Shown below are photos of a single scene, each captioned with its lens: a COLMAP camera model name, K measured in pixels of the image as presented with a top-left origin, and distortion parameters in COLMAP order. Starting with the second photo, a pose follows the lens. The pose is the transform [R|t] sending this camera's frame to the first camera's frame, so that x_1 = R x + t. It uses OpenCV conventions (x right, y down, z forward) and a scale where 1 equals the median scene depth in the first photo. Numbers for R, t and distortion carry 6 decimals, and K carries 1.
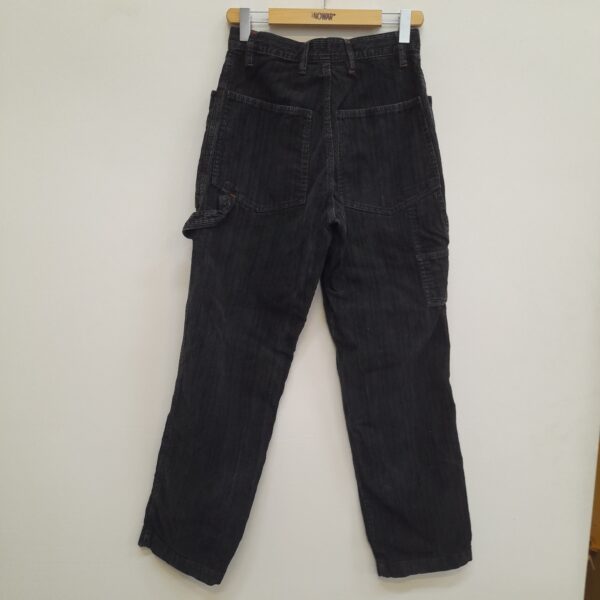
lens RADIAL K [[588.6, 0, 300.0], [0, 588.6, 300.0], [0, 0, 1]] dist [0.043602, -0.017278]
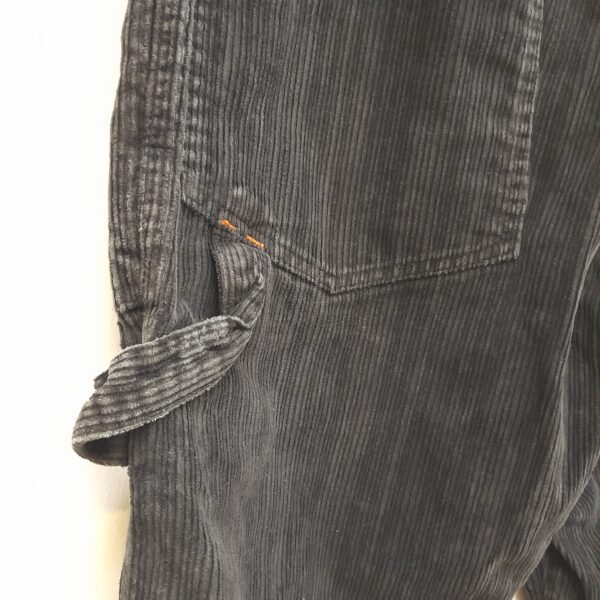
lens RADIAL K [[588.6, 0, 300.0], [0, 588.6, 300.0], [0, 0, 1]] dist [0.043602, -0.017278]
pose [[0.905520, -0.103525, 0.411479, -0.205989], [0.088958, 0.994546, 0.054455, -0.167533], [-0.414872, -0.012706, 0.909791, 0.777160]]
